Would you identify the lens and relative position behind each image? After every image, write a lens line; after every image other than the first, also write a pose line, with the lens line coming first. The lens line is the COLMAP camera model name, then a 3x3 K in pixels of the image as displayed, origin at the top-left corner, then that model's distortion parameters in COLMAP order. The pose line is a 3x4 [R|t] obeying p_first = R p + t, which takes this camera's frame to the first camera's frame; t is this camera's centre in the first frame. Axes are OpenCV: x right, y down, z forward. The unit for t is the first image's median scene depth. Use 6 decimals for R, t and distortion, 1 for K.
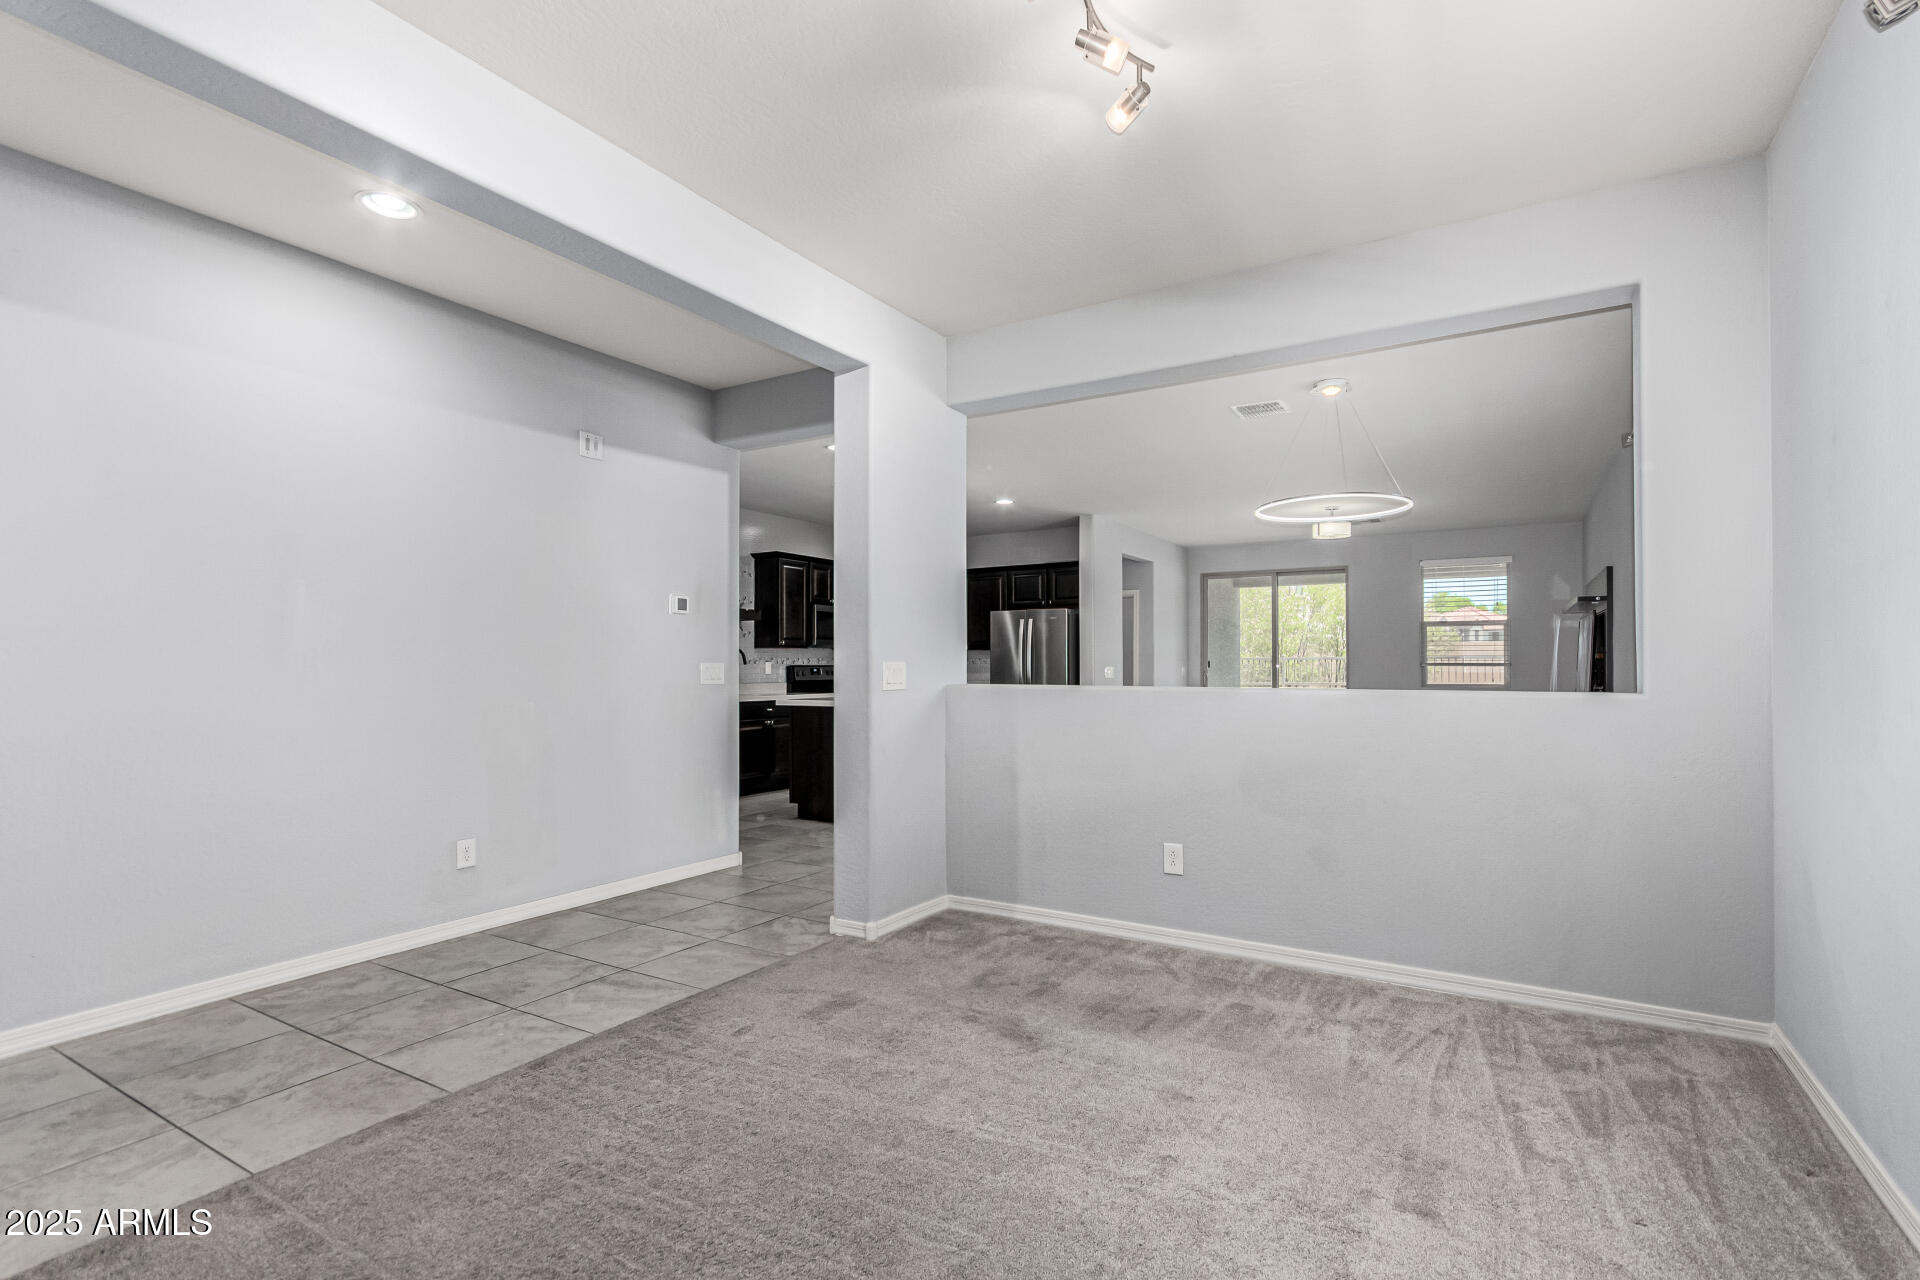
lens RADIAL K [[901.6, 0, 953.6], [0, 901.6, 649.0], [0, 0, 1]] dist [0.001613, 0.000179]
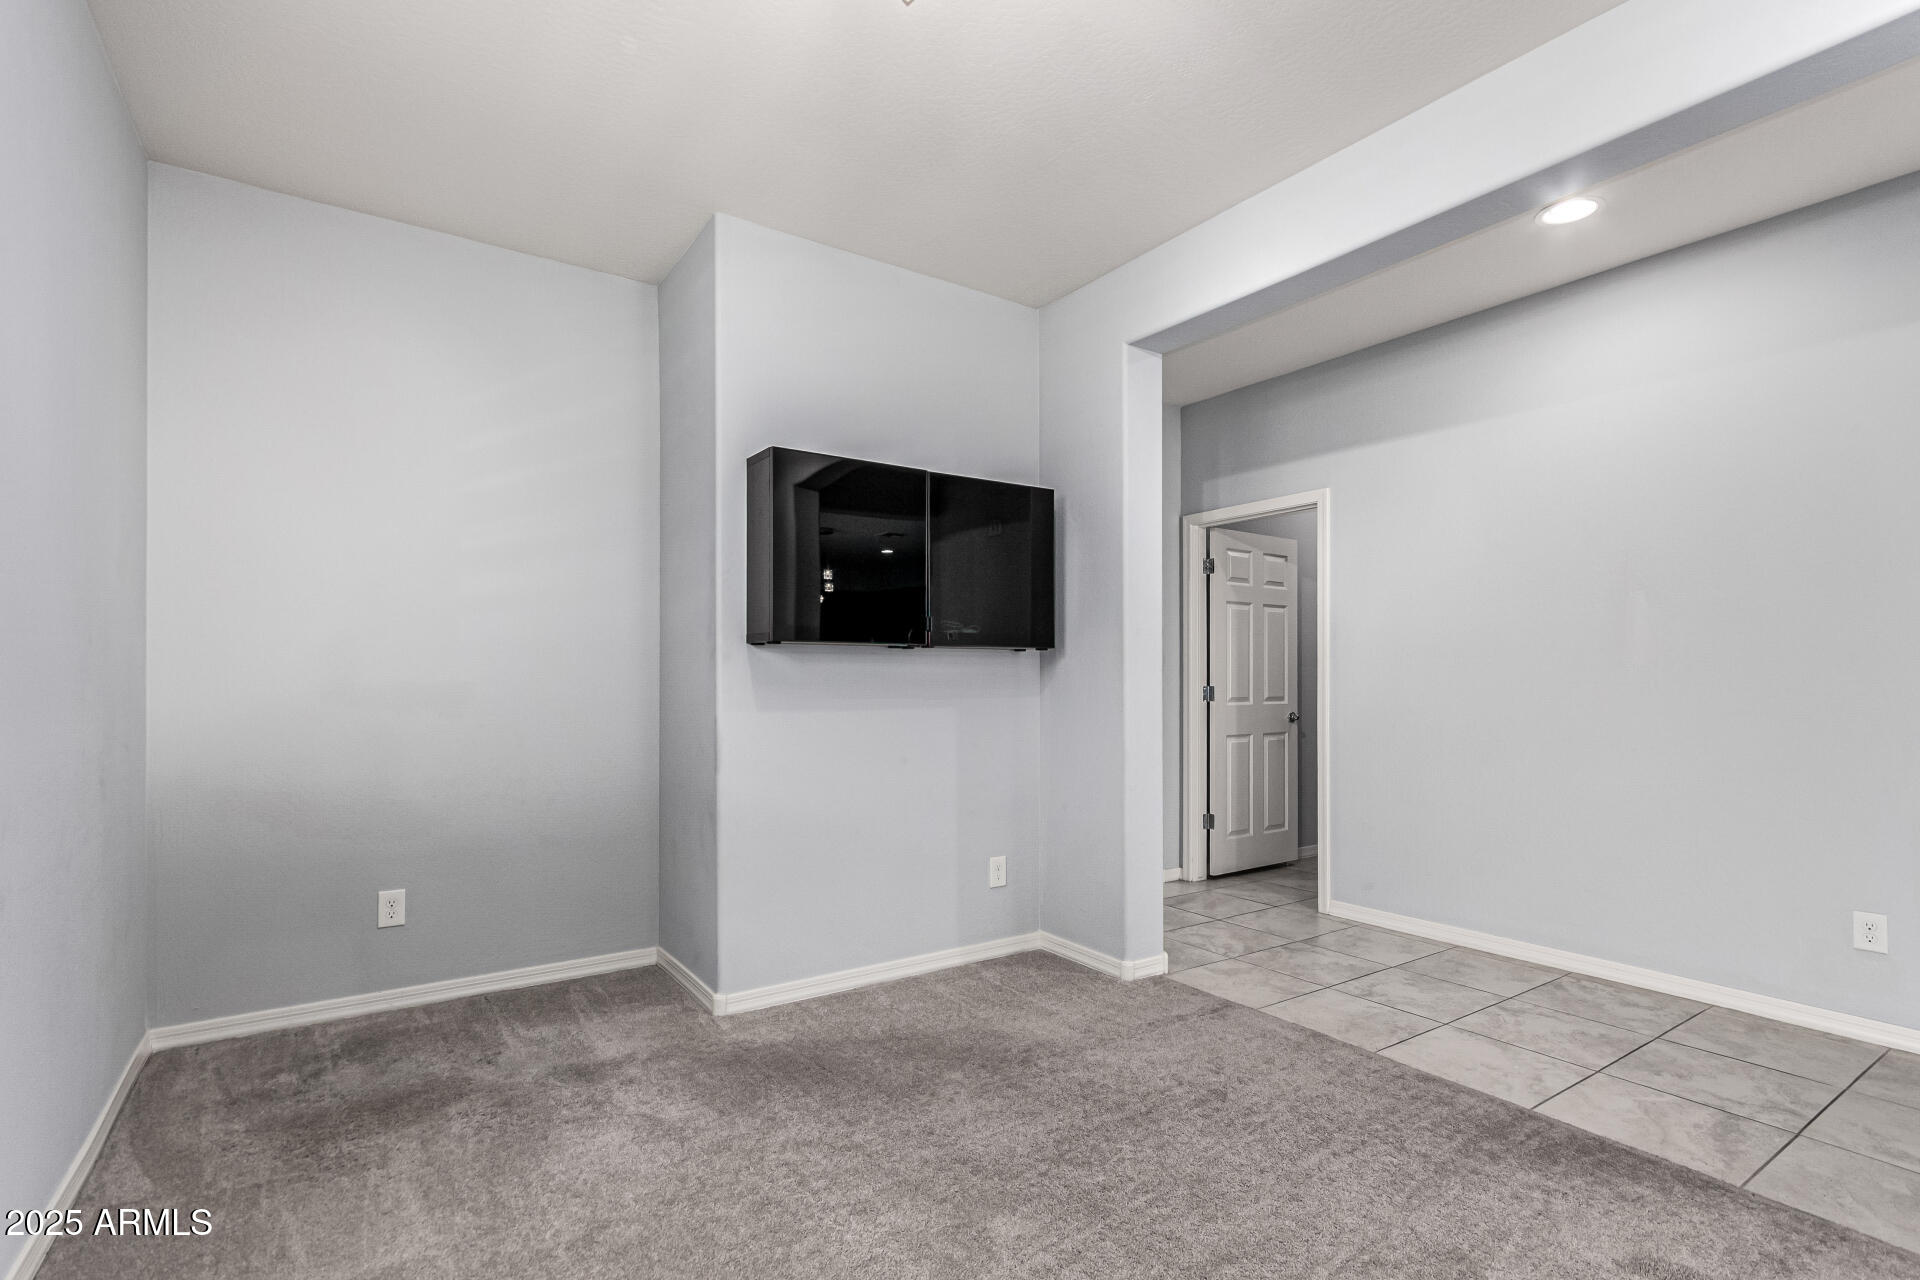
lens RADIAL K [[901.6, 0, 951.7], [0, 901.6, 652.5], [0, 0, 1]] dist [0.001613, 0.000179]
pose [[-0.404929, -0.019155, -0.914148, 0.550793], [0.013181, 0.999554, -0.026783, 0.010164], [0.914253, -0.022894, -0.404496, 0.770383]]
